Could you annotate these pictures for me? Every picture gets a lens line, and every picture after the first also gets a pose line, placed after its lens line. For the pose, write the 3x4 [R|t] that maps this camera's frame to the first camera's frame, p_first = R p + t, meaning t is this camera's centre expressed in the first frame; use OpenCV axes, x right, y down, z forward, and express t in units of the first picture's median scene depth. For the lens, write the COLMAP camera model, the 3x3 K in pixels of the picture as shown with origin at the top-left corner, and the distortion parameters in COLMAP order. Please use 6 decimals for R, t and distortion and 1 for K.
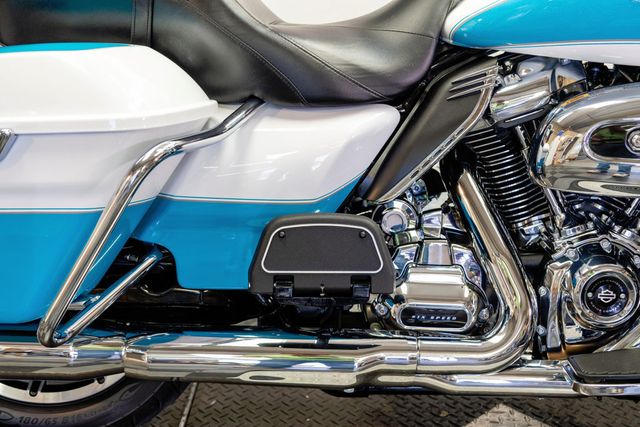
lens RADIAL K [[862.8, 0, 320.0], [0, 862.8, 213.5], [0, 0, 1]] dist [-0.005123, 0.064709]
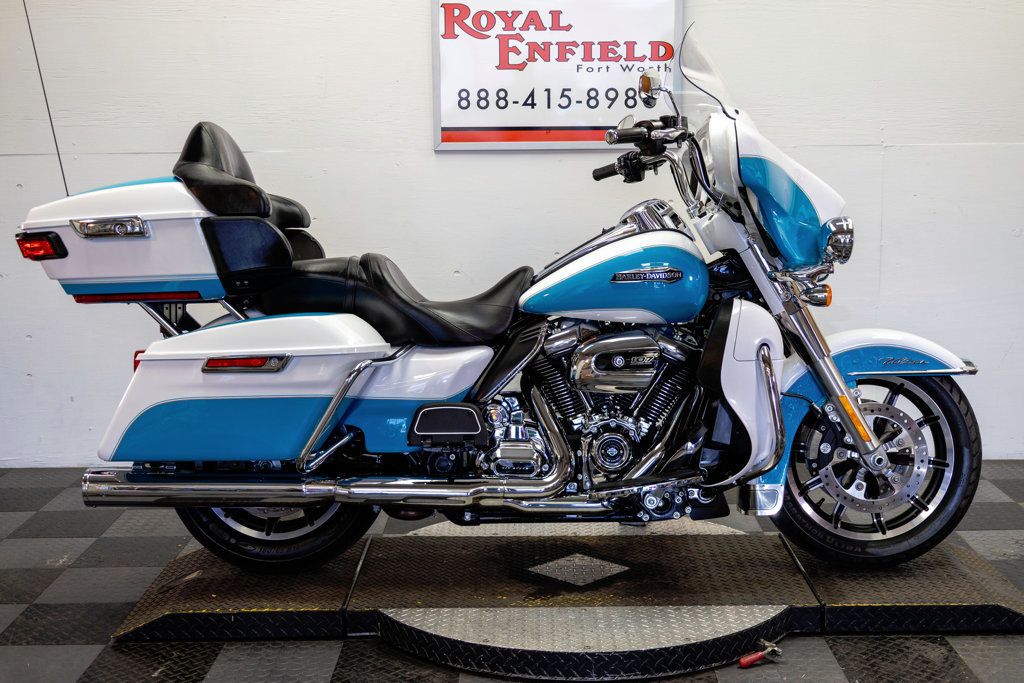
lens RADIAL K [[1380.5, 0, 512.0], [0, 1380.5, 341.5], [0, 0, 1]] dist [-0.005123, 0.064709]
pose [[0.999858, -0.011526, 0.012277, 0.096598], [0.013615, 0.982349, -0.186559, 0.389119], [-0.009910, 0.186700, 0.982367, -1.757625]]
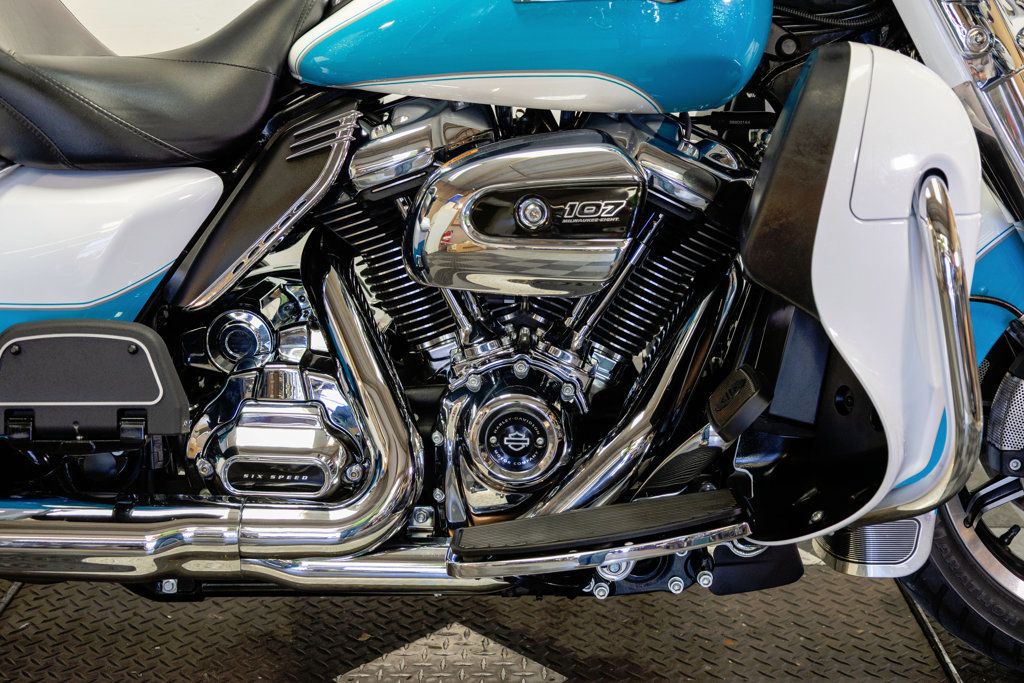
lens RADIAL K [[1380.5, 0, 512.0], [0, 1380.5, 341.5], [0, 0, 1]] dist [-0.005123, 0.064709]
pose [[0.999894, -0.007623, 0.012401, 0.311373], [0.008142, 0.999071, -0.042327, 0.061917], [-0.012067, 0.042423, 0.999027, -0.103623]]
